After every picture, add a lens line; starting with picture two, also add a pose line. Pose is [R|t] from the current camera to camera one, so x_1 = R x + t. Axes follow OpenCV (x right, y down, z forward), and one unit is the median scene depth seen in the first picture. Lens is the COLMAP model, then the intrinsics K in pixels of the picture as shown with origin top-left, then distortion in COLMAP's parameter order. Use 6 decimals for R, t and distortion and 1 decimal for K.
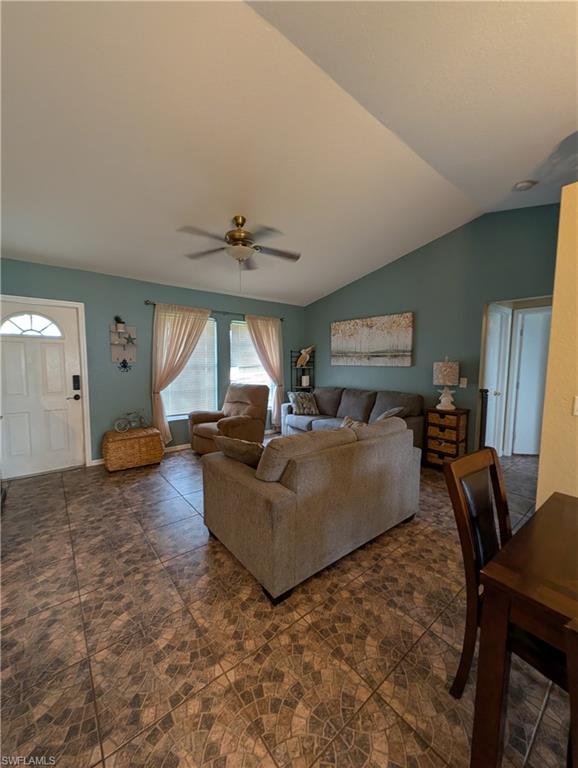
lens RADIAL K [[293.2, 0, 288.8], [0, 293.2, 384.4], [0, 0, 1]] dist [-0.003110, 0.000379]
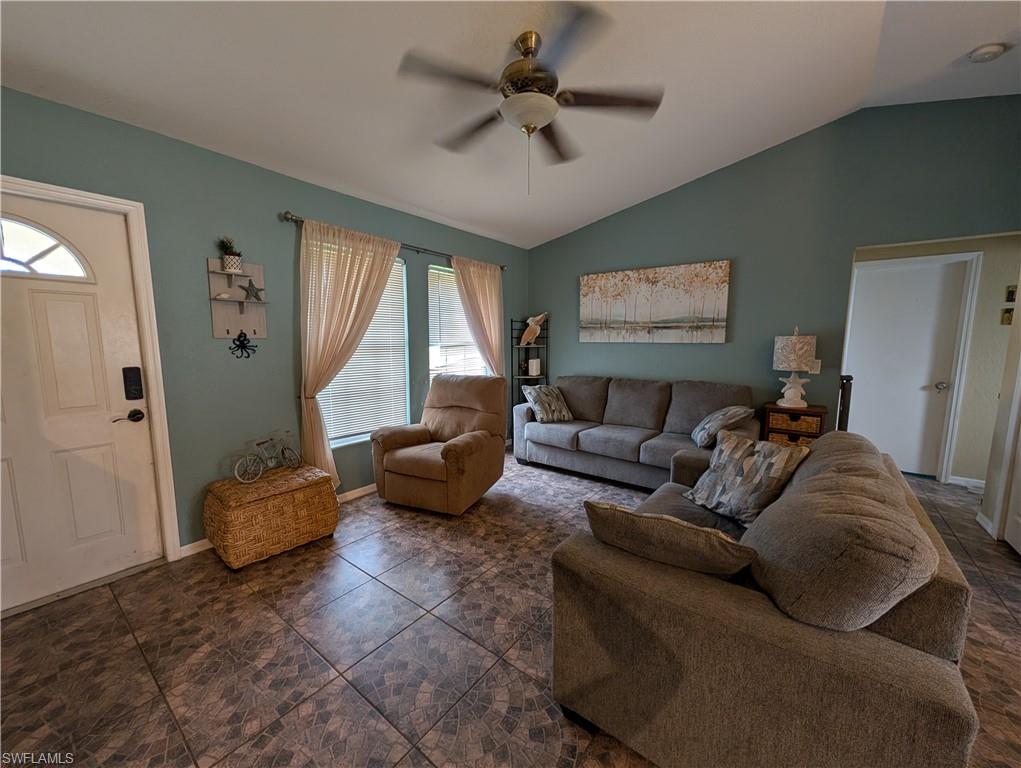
lens RADIAL K [[389.7, 0, 510.9], [0, 389.7, 387.1], [0, 0, 1]] dist [-0.003110, 0.000379]
pose [[0.973696, -0.031573, 0.225651, -0.268228], [0.021170, 0.998605, 0.048372, -0.015532], [-0.226864, -0.042323, 0.973007, 0.260601]]
